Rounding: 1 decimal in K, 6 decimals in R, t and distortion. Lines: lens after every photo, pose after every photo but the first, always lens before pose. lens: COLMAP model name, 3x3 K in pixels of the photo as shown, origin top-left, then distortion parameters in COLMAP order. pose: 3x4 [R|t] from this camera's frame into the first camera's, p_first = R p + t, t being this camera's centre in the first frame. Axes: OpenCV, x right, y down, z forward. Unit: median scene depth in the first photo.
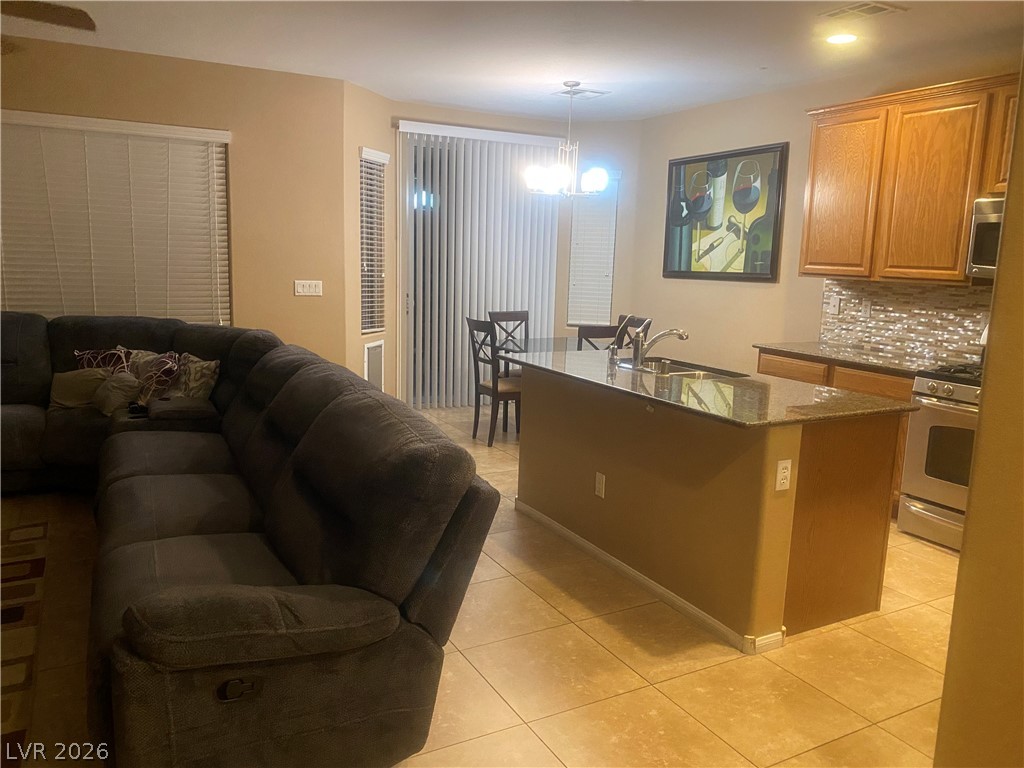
lens RADIAL K [[776.3, 0, 513.2], [0, 776.3, 381.2], [0, 0, 1]] dist [0.047275, -0.061146]
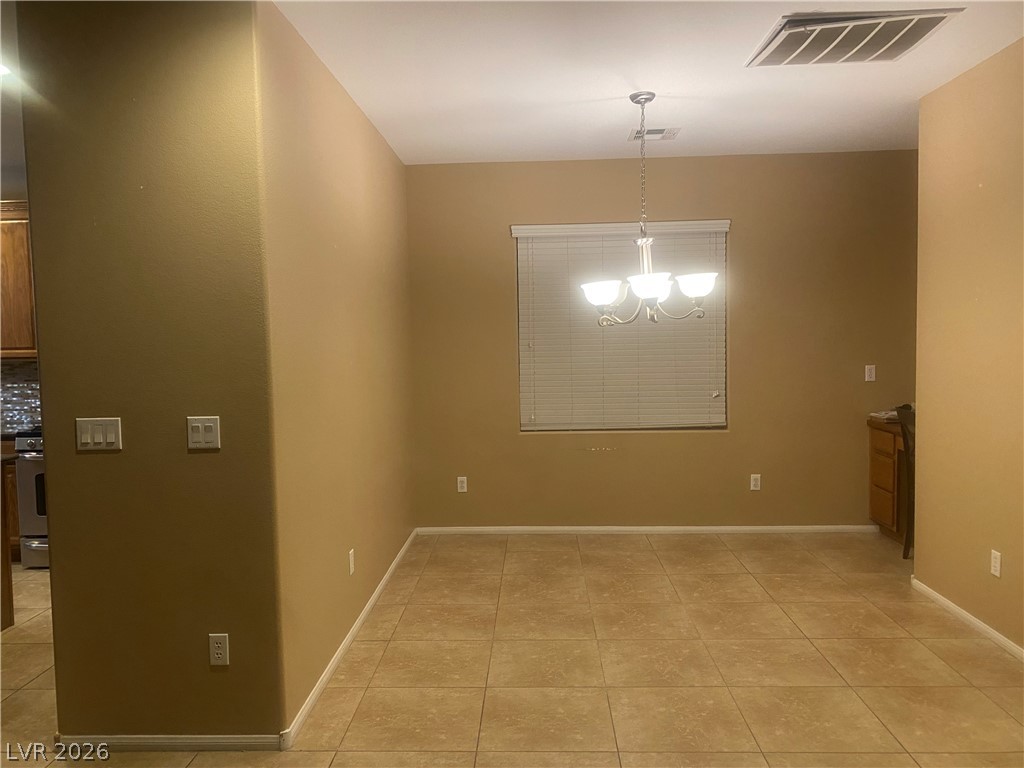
lens RADIAL K [[776.3, 0, 513.4], [0, 776.3, 381.9], [0, 0, 1]] dist [0.047275, -0.061146]
pose [[0.509757, -0.092934, 0.855284, -0.097751], [0.173606, 0.984809, 0.003537, 0.030870], [-0.842620, 0.146680, 0.518147, -0.232522]]
